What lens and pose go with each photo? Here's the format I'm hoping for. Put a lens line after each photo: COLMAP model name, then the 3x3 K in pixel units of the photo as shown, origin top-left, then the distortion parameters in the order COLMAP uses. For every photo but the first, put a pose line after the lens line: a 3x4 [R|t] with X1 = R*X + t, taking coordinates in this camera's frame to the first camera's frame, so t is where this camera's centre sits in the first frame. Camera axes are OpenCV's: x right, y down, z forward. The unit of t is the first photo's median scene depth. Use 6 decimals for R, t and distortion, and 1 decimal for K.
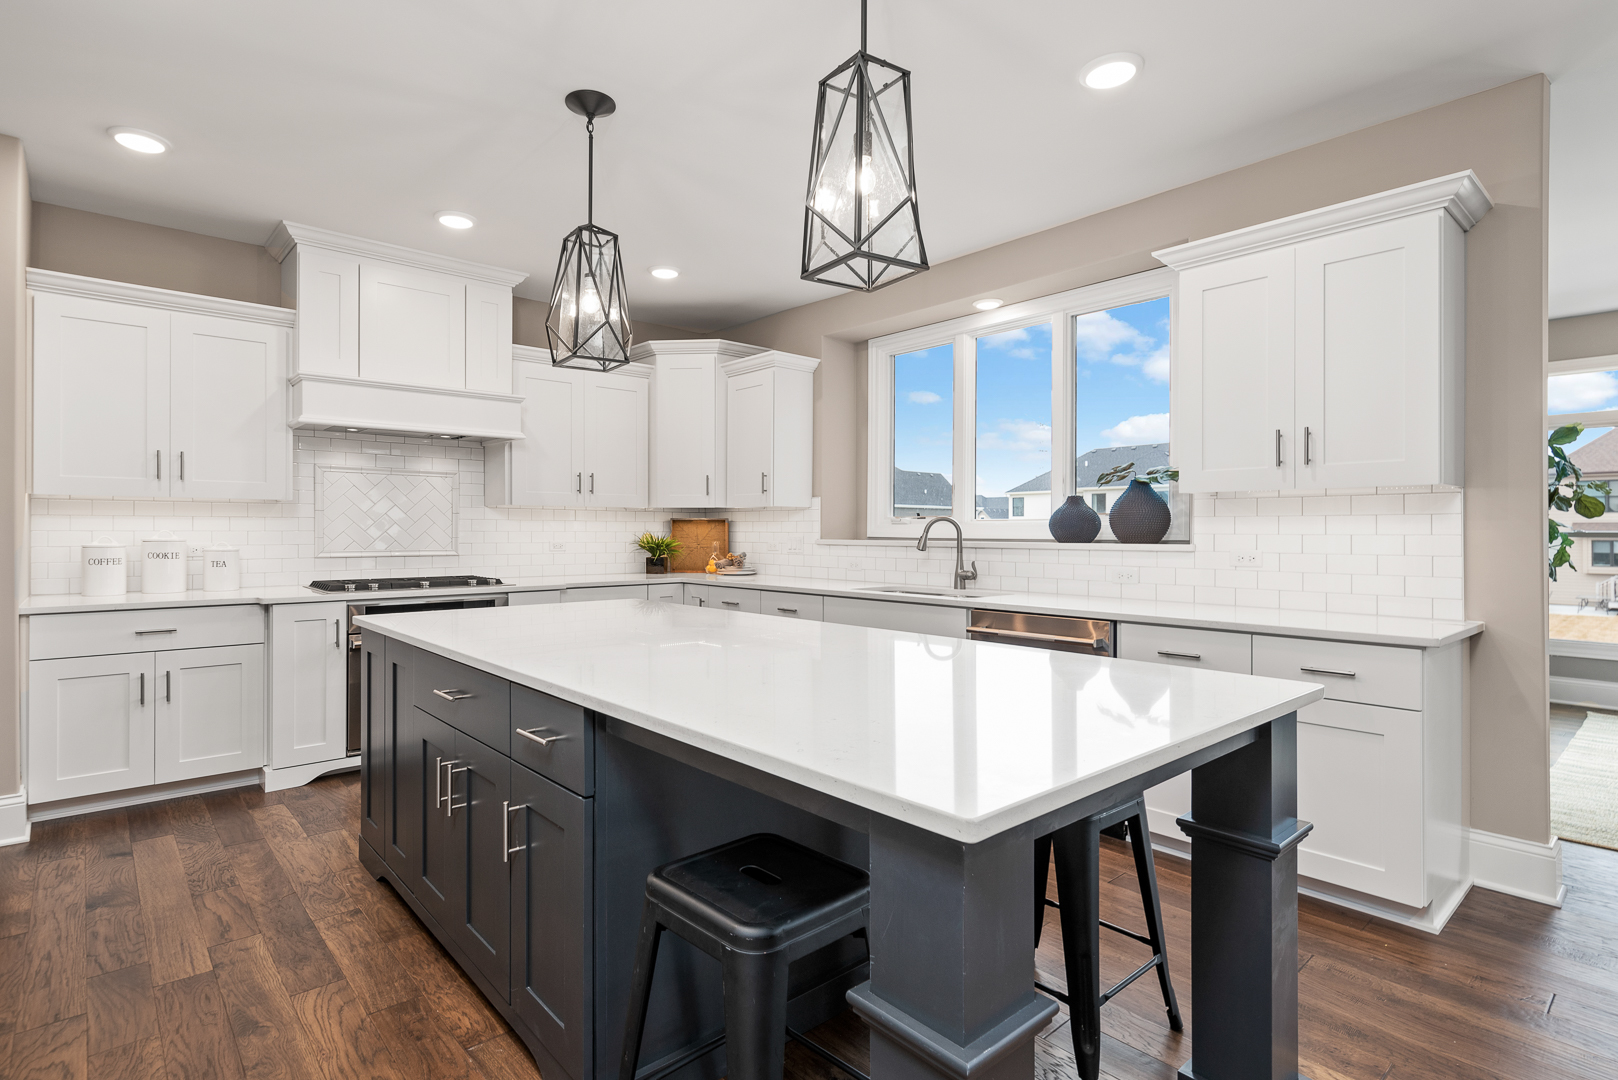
lens RADIAL K [[740.5, 0, 812.4], [0, 740.5, 545.2], [0, 0, 1]] dist [-0.003449, -0.000657]
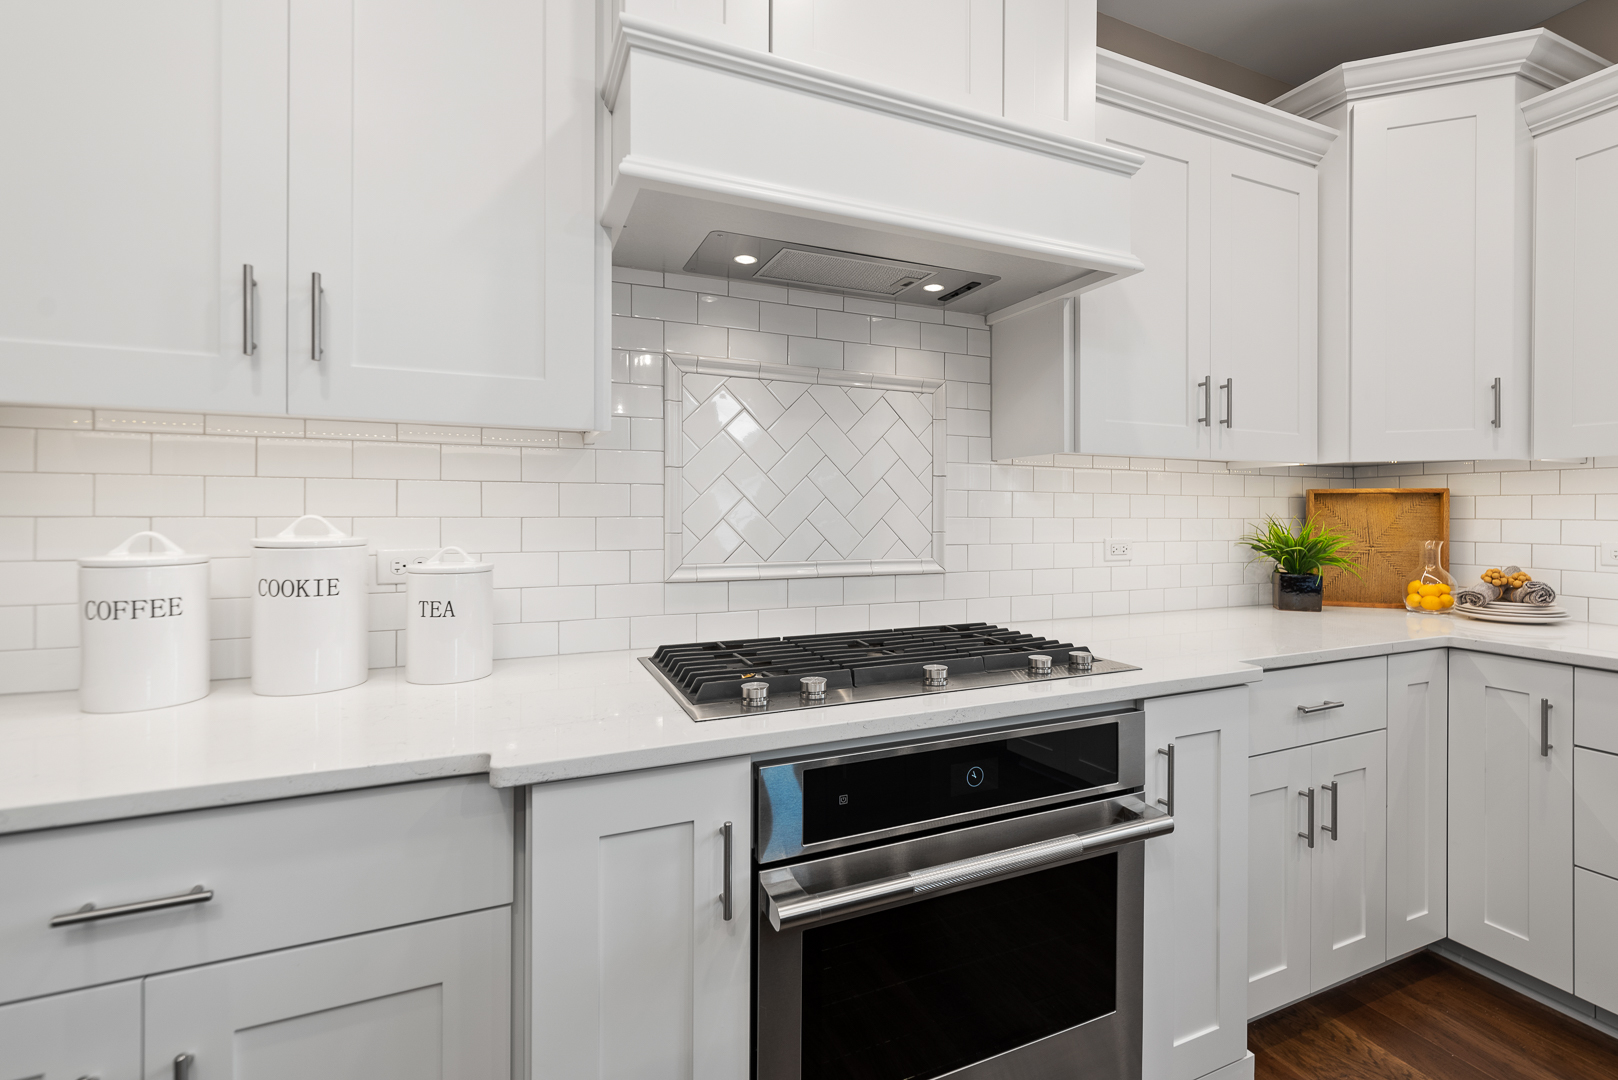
lens RADIAL K [[710.7, 0, 818.2], [0, 710.7, 526.3], [0, 0, 1]] dist [0.005119, 0.000251]
pose [[0.931101, 0.002315, -0.364755, -0.429482], [-0.004885, 0.999969, -0.006121, -0.011850], [0.364729, 0.007481, 0.931084, 0.636253]]
